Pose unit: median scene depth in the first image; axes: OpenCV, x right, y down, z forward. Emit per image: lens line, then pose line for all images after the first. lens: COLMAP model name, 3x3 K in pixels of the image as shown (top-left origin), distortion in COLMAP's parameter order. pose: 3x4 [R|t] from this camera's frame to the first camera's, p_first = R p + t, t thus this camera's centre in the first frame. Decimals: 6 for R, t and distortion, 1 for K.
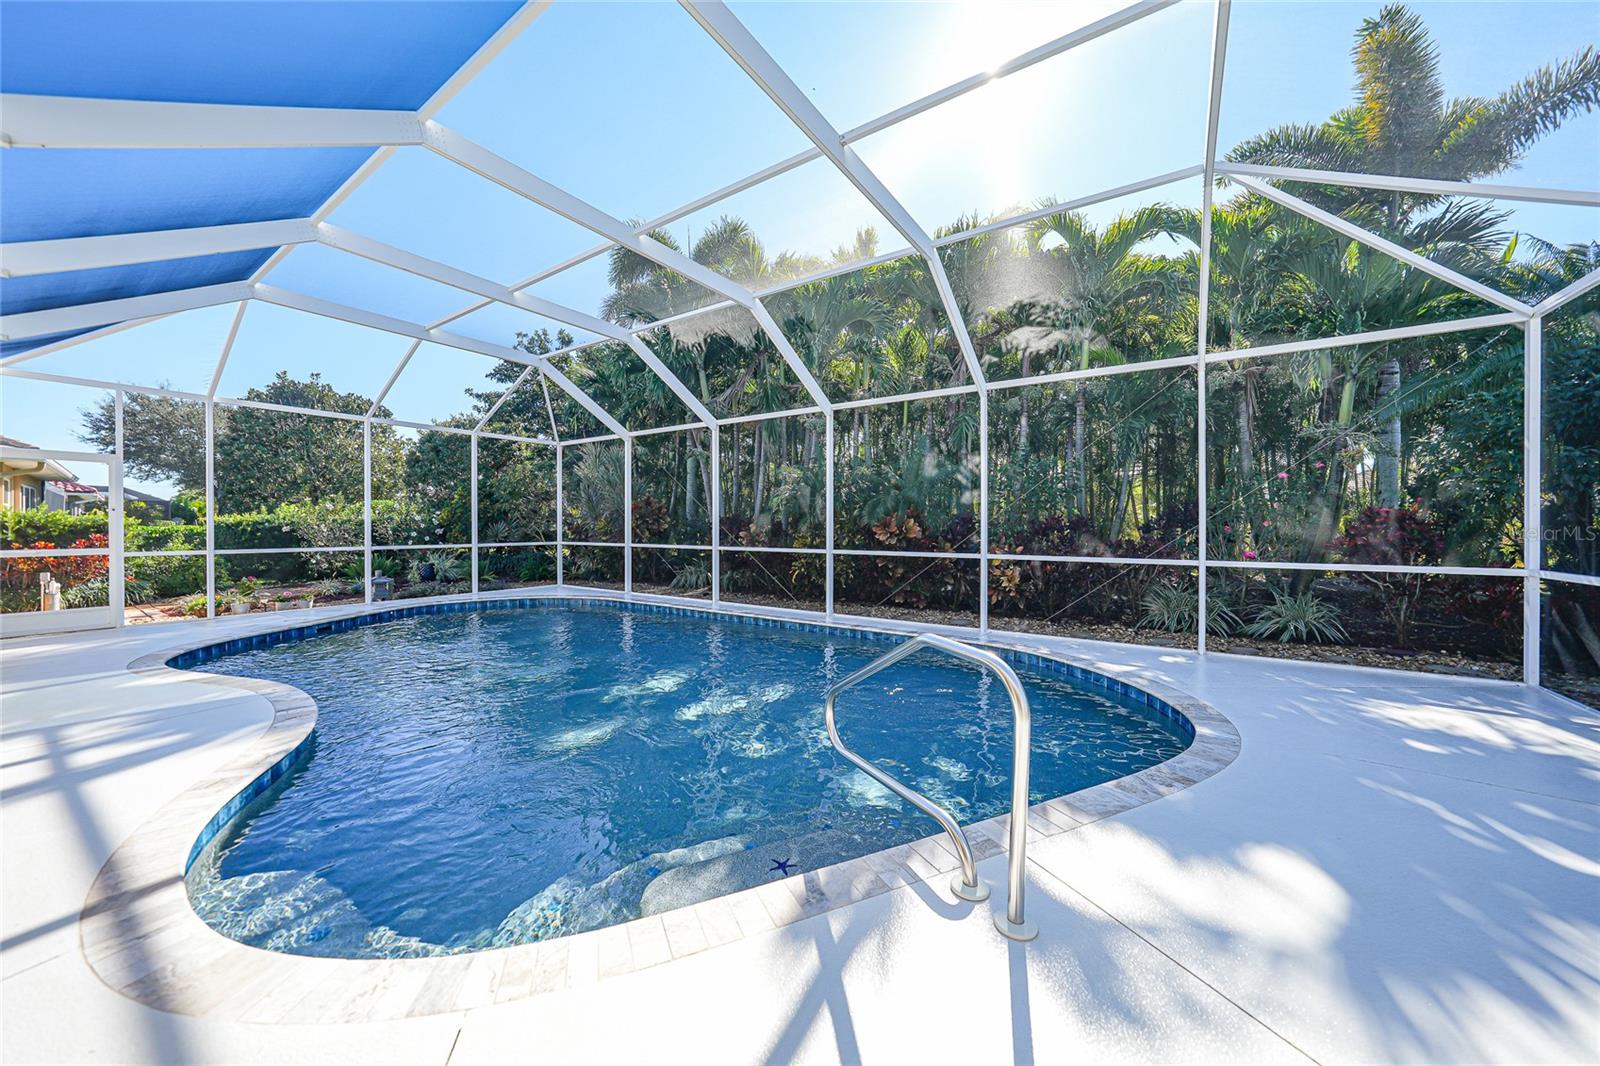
lens RADIAL K [[558.8, 0, 791.8], [0, 558.8, 528.3], [0, 0, 1]] dist [-0.029407, 0.006862]
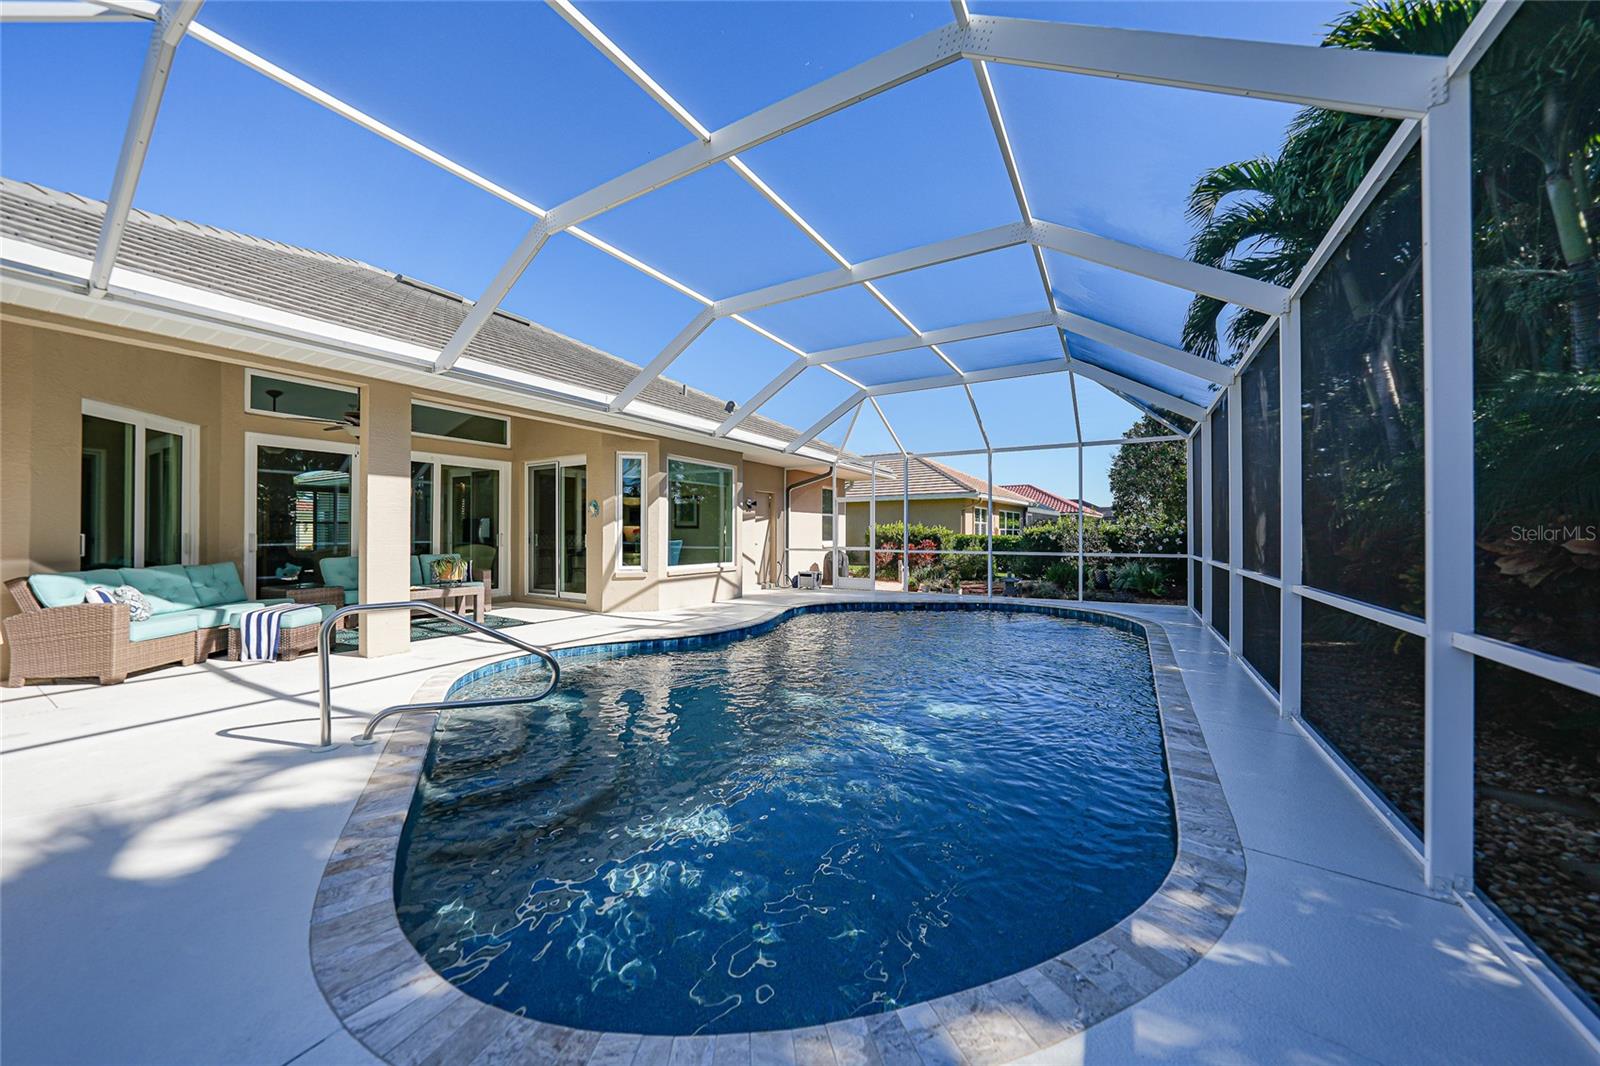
lens RADIAL K [[558.8, 0, 791.8], [0, 558.8, 528.3], [0, 0, 1]] dist [-0.029407, 0.006862]
pose [[0.059382, -0.011966, -0.998164, 0.515984], [-0.009204, 0.999879, -0.012534, 0.002456], [0.998193, 0.009931, 0.059264, 0.539316]]
